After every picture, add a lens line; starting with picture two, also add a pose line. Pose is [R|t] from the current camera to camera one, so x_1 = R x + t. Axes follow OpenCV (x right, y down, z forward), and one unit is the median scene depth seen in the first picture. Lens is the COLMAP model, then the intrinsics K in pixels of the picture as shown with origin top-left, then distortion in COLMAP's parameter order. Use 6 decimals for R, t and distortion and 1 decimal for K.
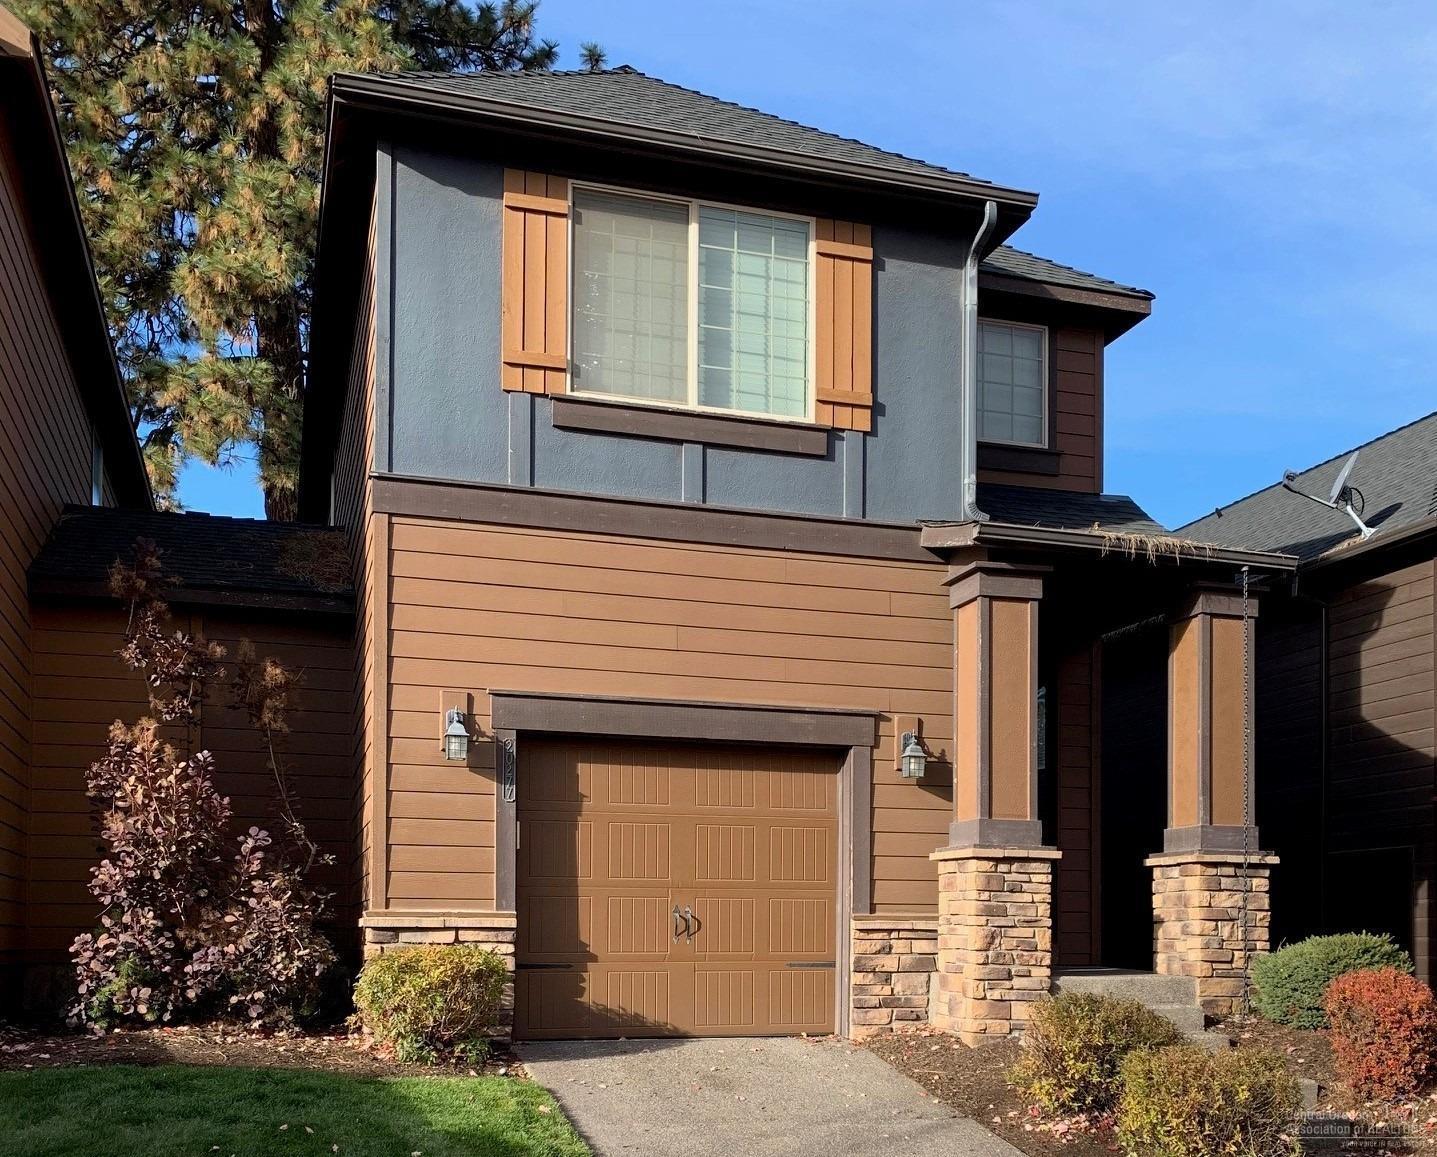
lens RADIAL K [[1496.2, 0, 718.5], [0, 1496.2, 578.5], [0, 0, 1]] dist [0.013354, -0.047700]
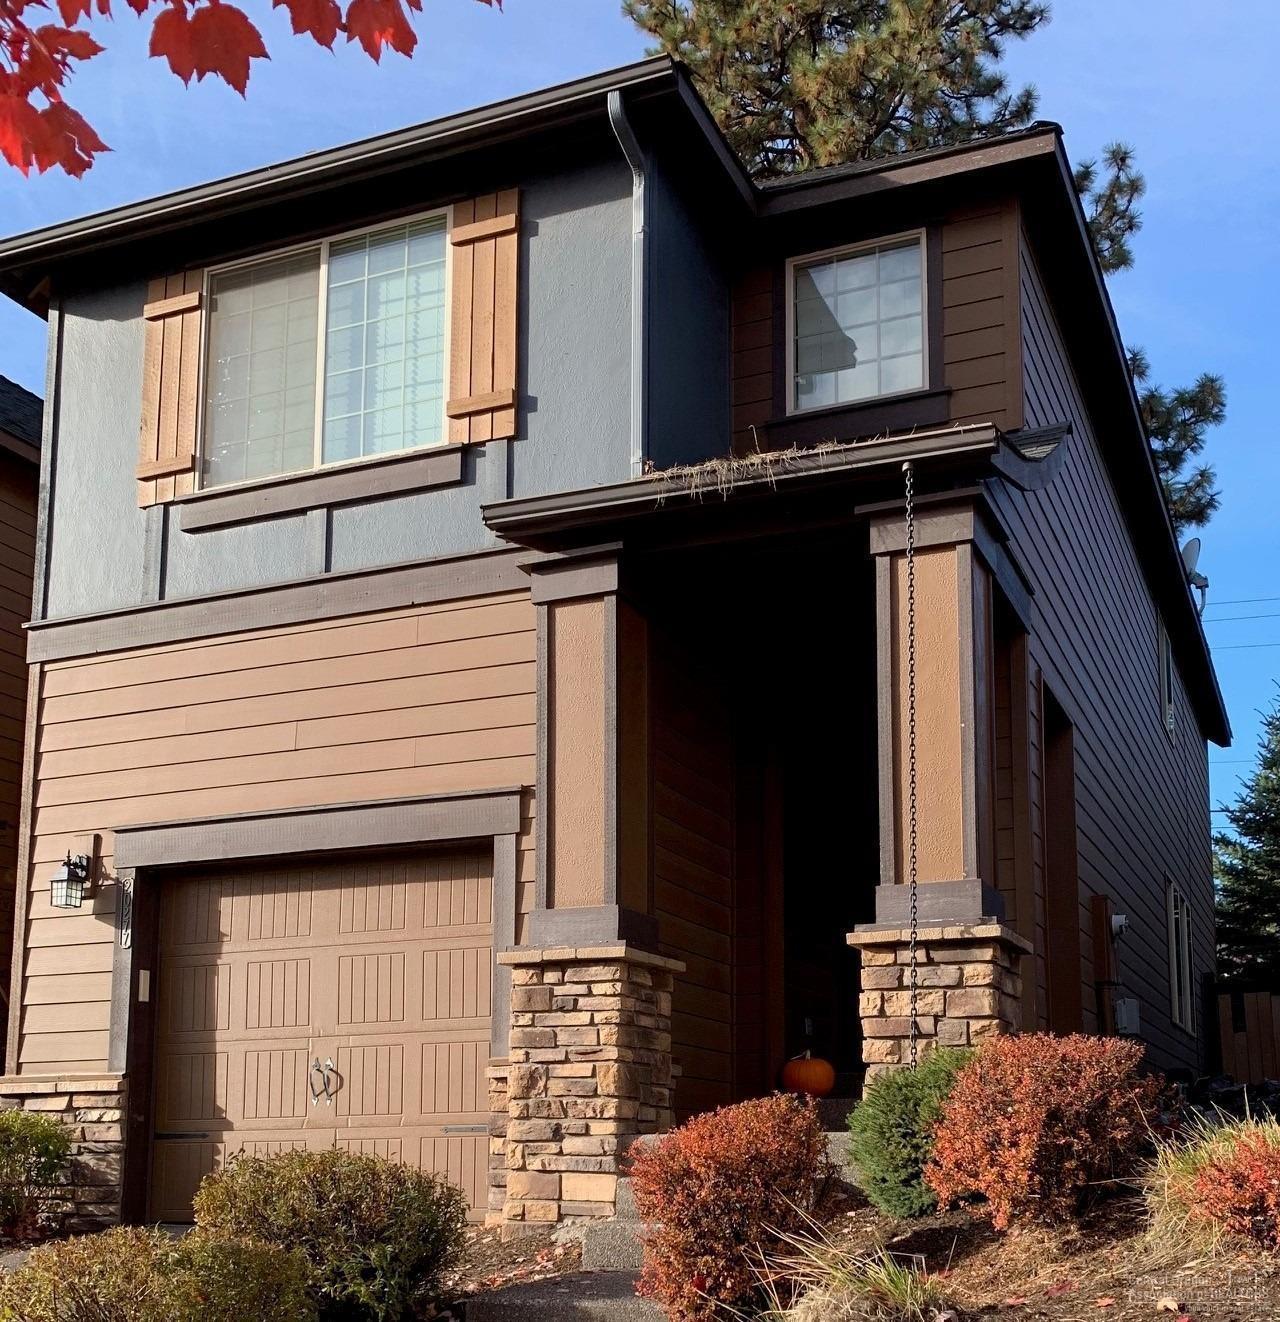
lens RADIAL K [[1496.5, 0, 707.4], [0, 1496.5, 682.5], [0, 0, 1]] dist [0.016877, -0.018366]
pose [[0.780600, -0.199653, -0.592285, 0.656994], [0.154174, 0.979835, -0.127098, 0.152260], [0.605717, 0.007898, 0.795641, 0.469898]]
